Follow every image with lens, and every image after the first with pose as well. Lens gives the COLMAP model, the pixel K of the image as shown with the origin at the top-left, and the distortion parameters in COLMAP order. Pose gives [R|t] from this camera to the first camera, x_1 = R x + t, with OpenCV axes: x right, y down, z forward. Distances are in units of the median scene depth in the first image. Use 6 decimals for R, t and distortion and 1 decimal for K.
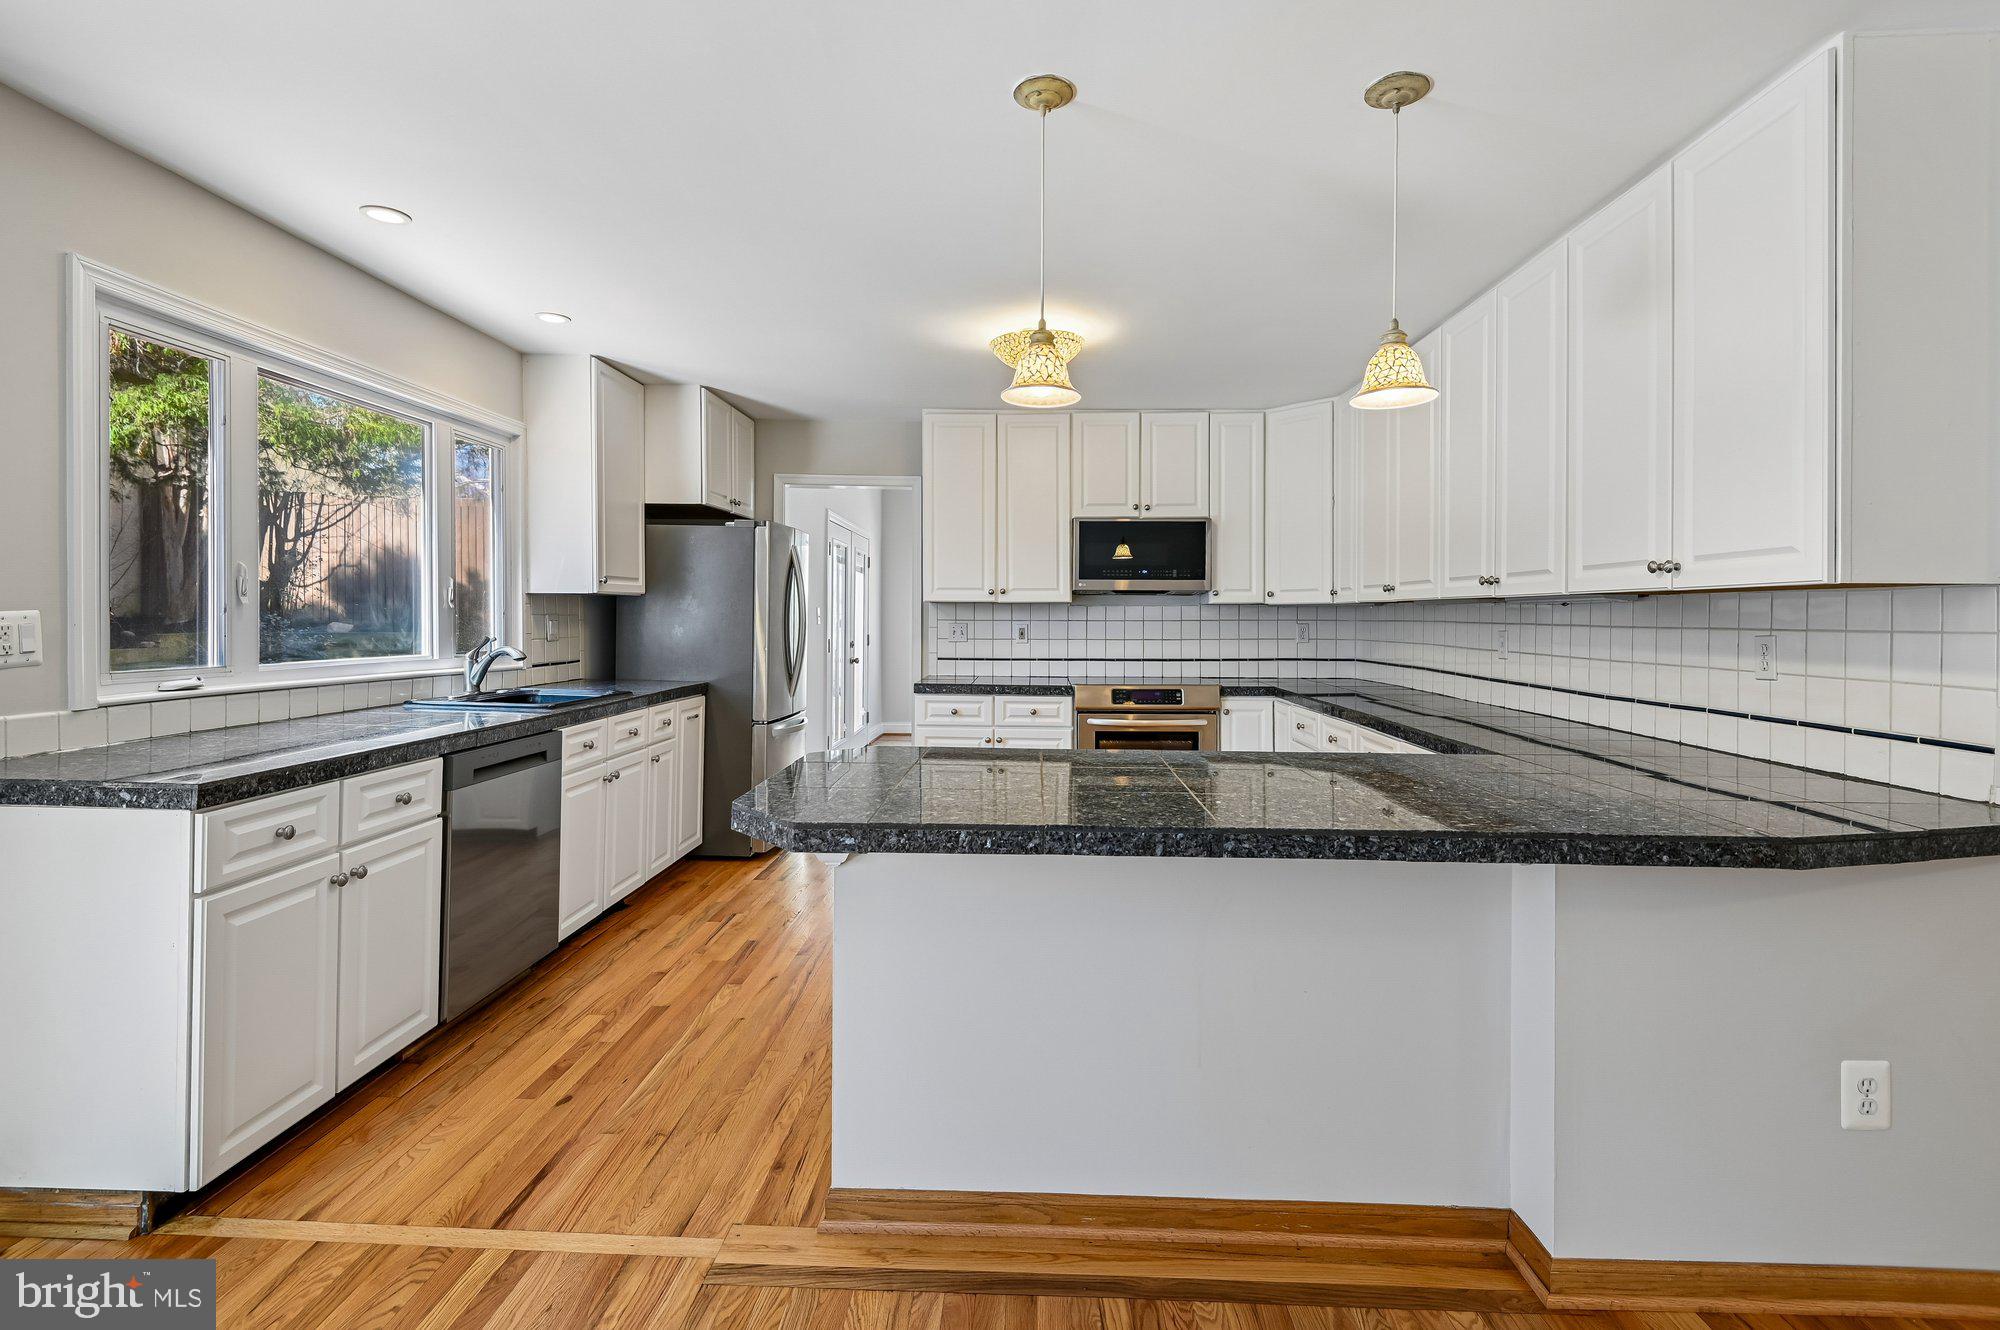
lens RADIAL K [[969.5, 0, 1000.0], [0, 969.5, 665.0], [0, 0, 1]] dist [0.176280, -0.000078]
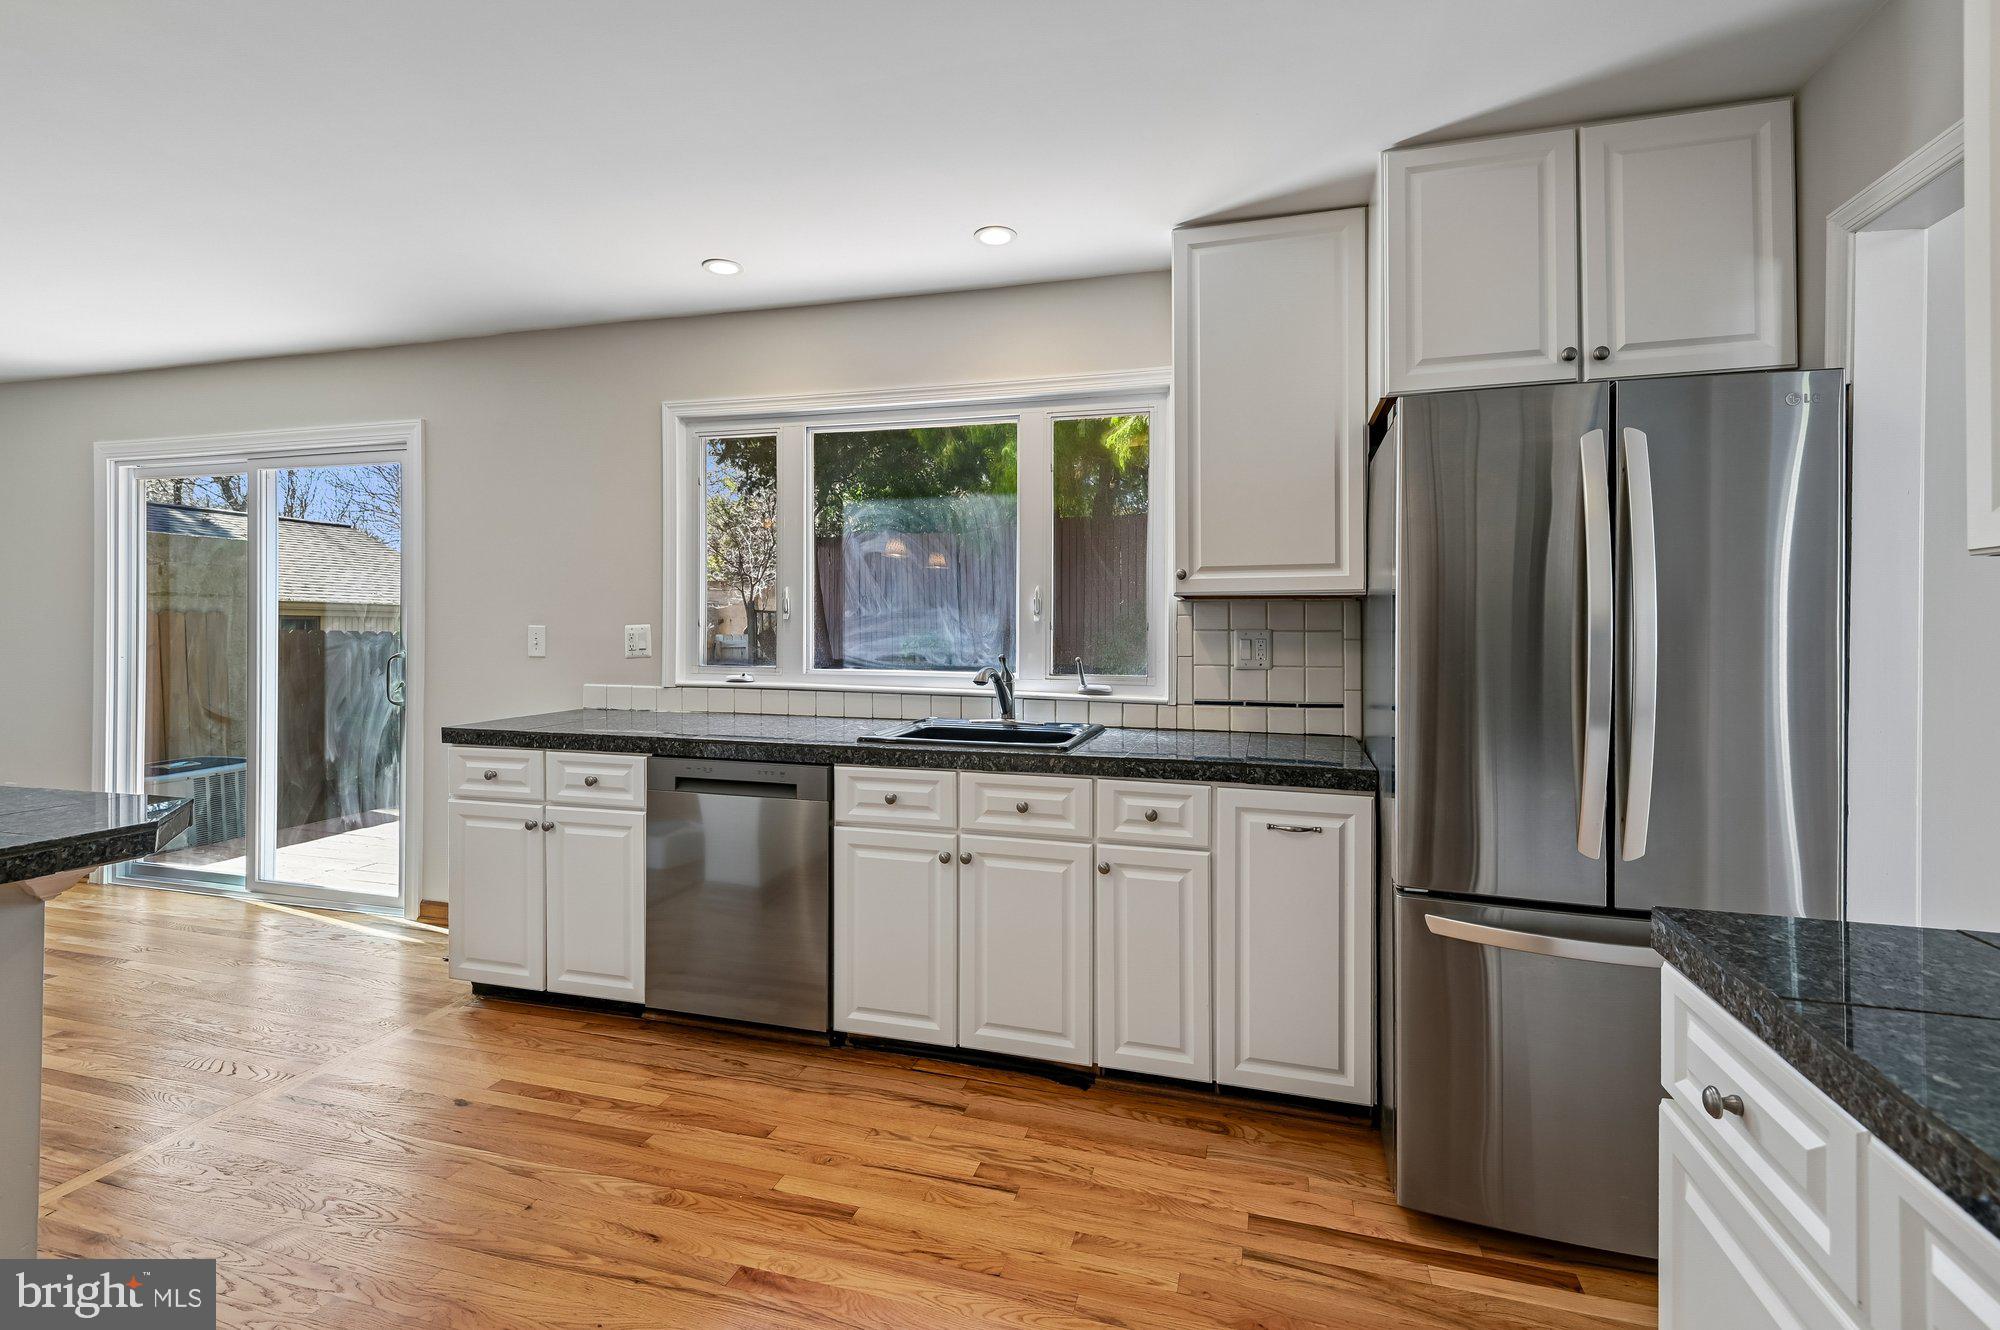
lens RADIAL K [[928.4, 0, 1009.5], [0, 928.4, 643.0], [0, 0, 1]] dist [0.008218, -0.000133]
pose [[-0.239810, 0.007430, -0.970791, 0.270952], [-0.060244, 0.997930, 0.022519, -0.064608], [0.968949, 0.063884, -0.238866, 1.400661]]
